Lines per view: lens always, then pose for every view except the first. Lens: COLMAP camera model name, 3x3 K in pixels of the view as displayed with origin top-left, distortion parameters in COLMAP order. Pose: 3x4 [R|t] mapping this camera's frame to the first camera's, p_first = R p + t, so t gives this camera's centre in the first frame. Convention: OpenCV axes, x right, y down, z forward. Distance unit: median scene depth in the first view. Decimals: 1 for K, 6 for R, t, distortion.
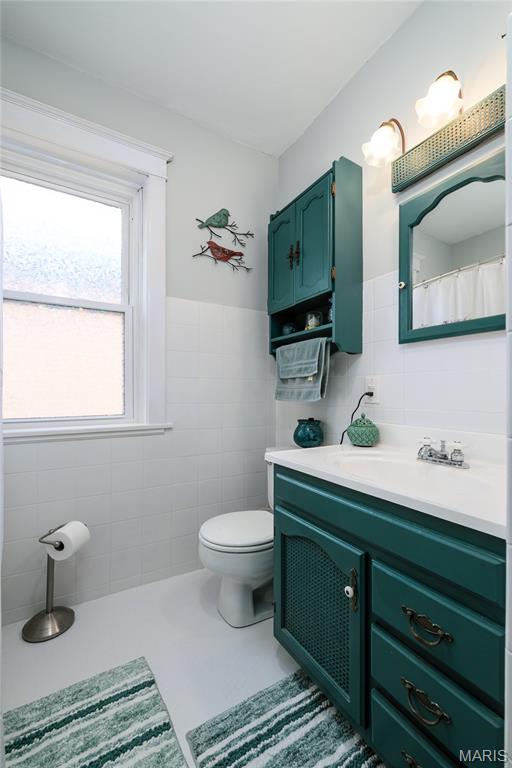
lens RADIAL K [[317.2, 0, 256.0], [0, 317.2, 384.0], [0, 0, 1]] dist [0.000459, -0.000031]
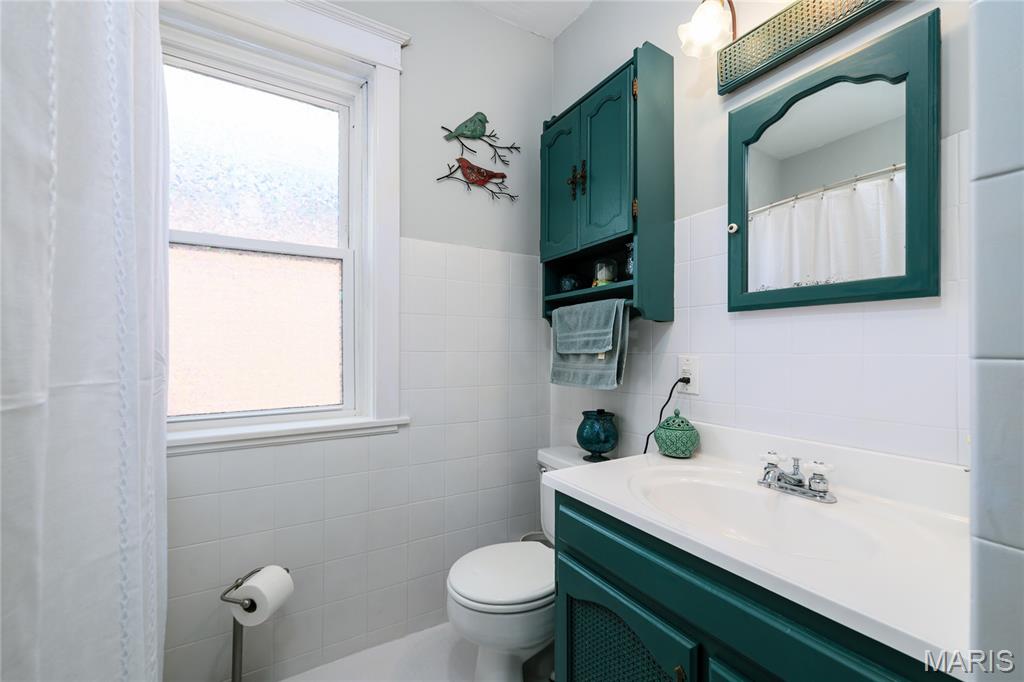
lens RADIAL K [[407.7, 0, 512.2], [0, 407.7, 339.4], [0, 0, 1]] dist [-0.000680, 0.000085]
pose [[0.999962, 0.008678, 0.000919, -0.031469], [-0.008696, 0.999724, 0.021832, -0.073453], [-0.000729, -0.021839, 0.999761, 0.077462]]
